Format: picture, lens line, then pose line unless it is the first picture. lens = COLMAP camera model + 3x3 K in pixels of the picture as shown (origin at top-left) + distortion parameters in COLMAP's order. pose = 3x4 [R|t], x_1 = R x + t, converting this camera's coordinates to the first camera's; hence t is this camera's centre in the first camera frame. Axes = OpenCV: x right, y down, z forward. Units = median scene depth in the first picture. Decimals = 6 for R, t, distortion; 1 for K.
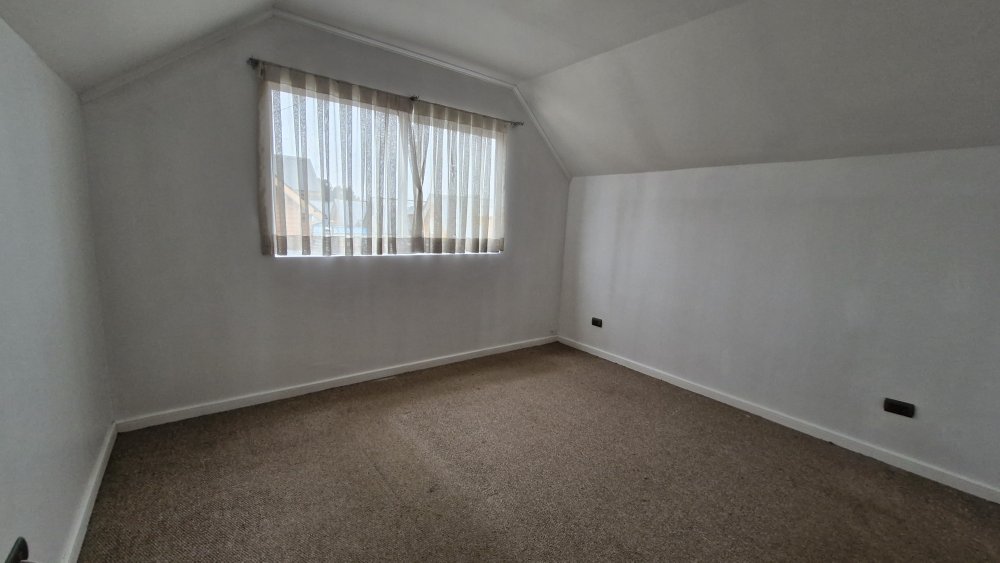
lens RADIAL K [[390.4, 0, 496.7], [0, 390.4, 280.8], [0, 0, 1]] dist [0.001351, -0.001363]
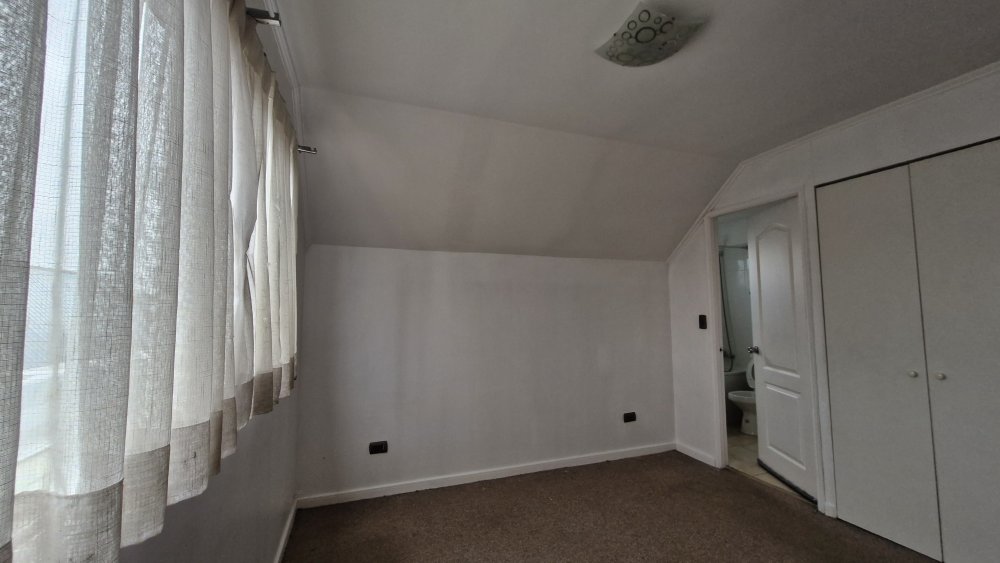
lens RADIAL K [[390.4, 0, 498.8], [0, 390.4, 279.3], [0, 0, 1]] dist [0.001351, -0.001363]
pose [[0.304447, 0.027368, 0.952136, -0.465623], [0.161767, 0.983581, -0.079997, -0.132067], [-0.938693, 0.178379, 0.295021, 0.669634]]
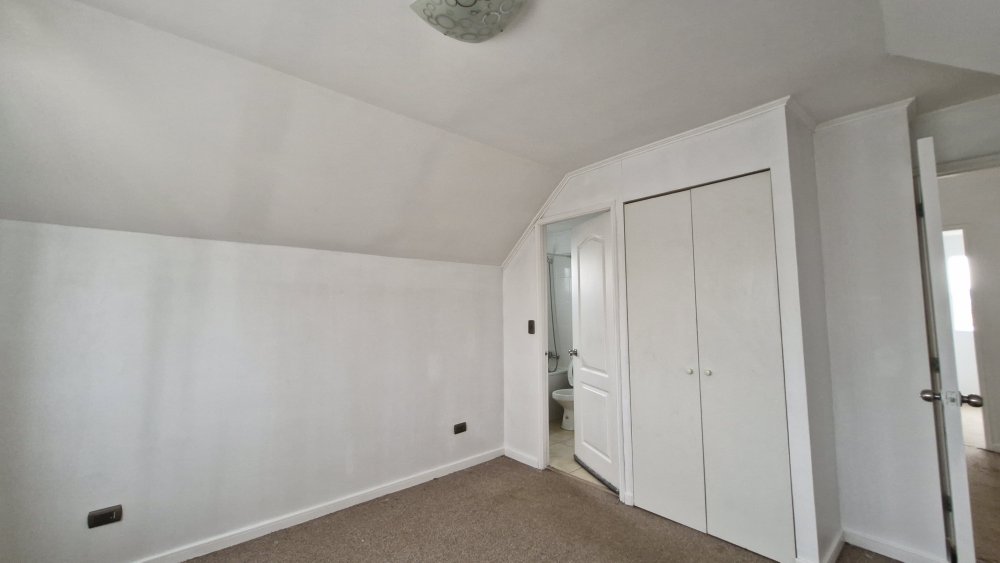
lens RADIAL K [[390.4, 0, 495.3], [0, 390.4, 280.2], [0, 0, 1]] dist [0.001351, -0.001363]
pose [[-0.059273, 0.033928, 0.997665, -0.356022], [0.155389, 0.987553, -0.024353, -0.129694], [-0.986074, 0.153583, -0.063807, 0.628072]]
